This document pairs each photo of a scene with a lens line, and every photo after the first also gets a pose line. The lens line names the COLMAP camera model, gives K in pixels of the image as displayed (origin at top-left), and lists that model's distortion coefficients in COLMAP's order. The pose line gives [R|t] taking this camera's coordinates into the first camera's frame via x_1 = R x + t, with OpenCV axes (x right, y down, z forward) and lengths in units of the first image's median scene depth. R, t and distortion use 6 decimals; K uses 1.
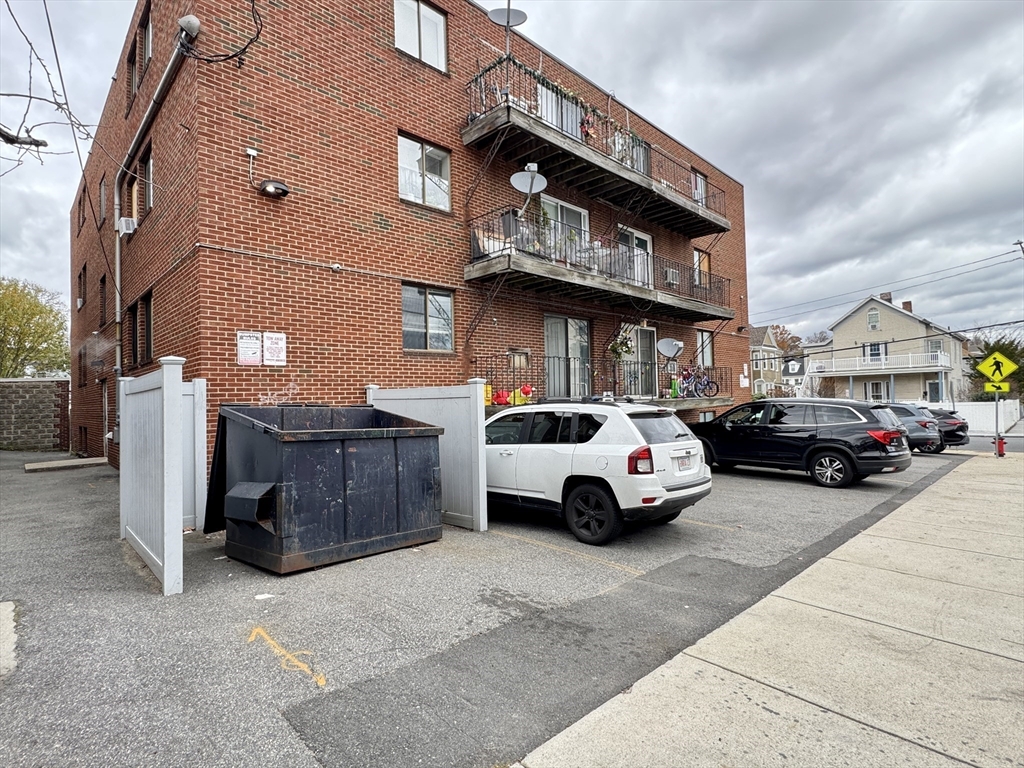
lens RADIAL K [[511.2, 0, 510.8], [0, 511.2, 384.1], [0, 0, 1]] dist [0.000246, 0.000051]
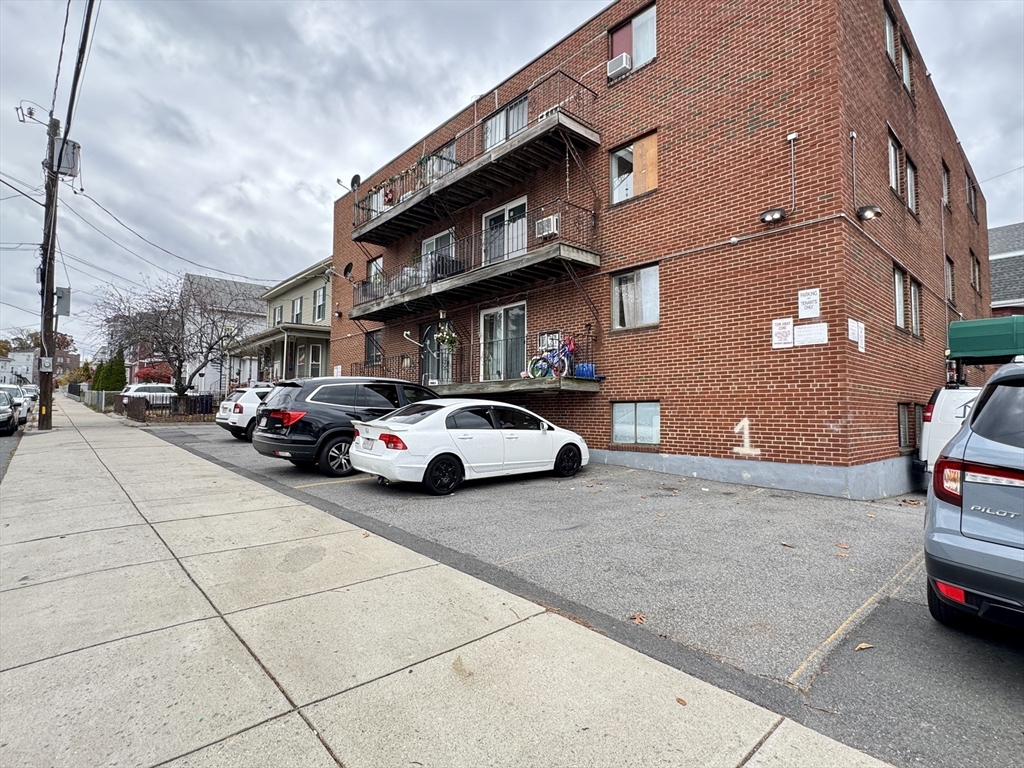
lens RADIAL K [[511.2, 0, 511.3], [0, 511.2, 382.9], [0, 0, 1]] dist [0.000246, 0.000051]
pose [[-0.034085, -0.033898, -0.998844, 1.357195], [0.024036, 0.999108, -0.034727, 0.068778], [0.999130, -0.025192, -0.033239, 1.198417]]
